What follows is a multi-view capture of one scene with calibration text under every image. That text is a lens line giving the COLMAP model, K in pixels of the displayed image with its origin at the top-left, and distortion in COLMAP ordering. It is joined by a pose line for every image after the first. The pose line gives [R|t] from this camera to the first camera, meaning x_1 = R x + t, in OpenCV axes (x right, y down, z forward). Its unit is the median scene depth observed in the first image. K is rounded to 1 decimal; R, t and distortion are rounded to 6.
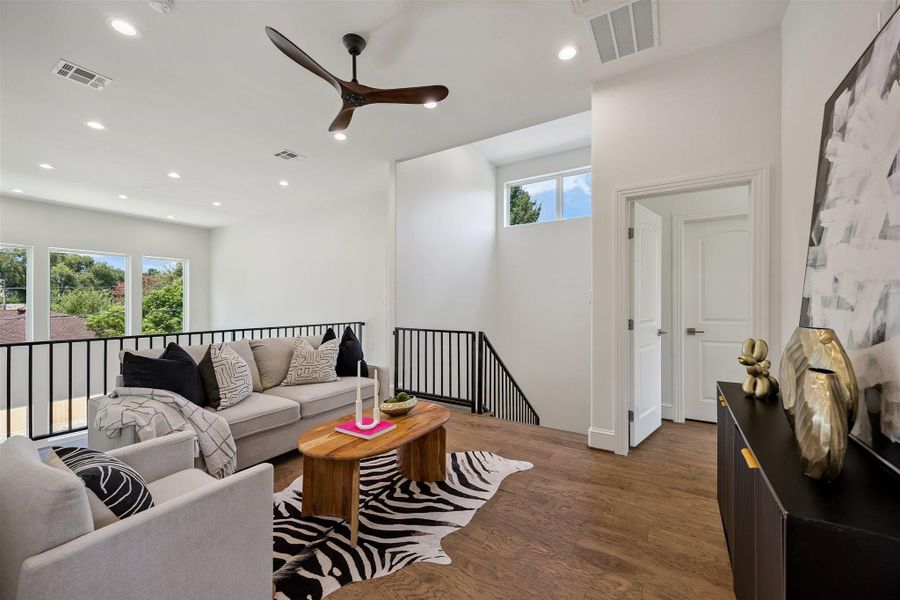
lens RADIAL K [[357.5, 0, 450.0], [0, 357.5, 300.0], [0, 0, 1]] dist [0.007906, 0.000111]
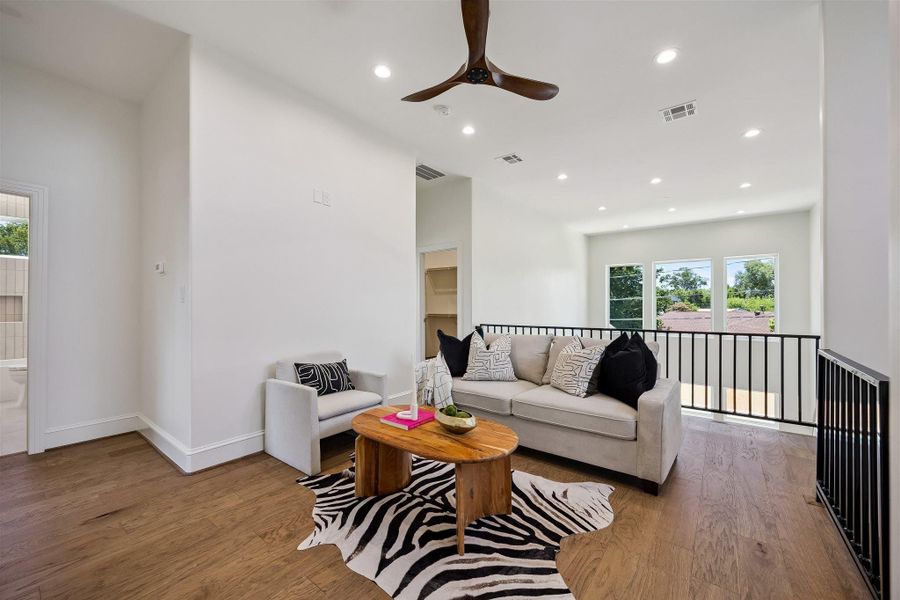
lens RADIAL K [[357.5, 0, 450.0], [0, 357.5, 300.0], [0, 0, 1]] dist [0.007906, 0.000111]
pose [[-0.097505, -0.006901, -0.995211, 0.740143], [0.002089, 0.999972, -0.007138, 0.022955], [0.995233, -0.002775, -0.097487, 1.154579]]
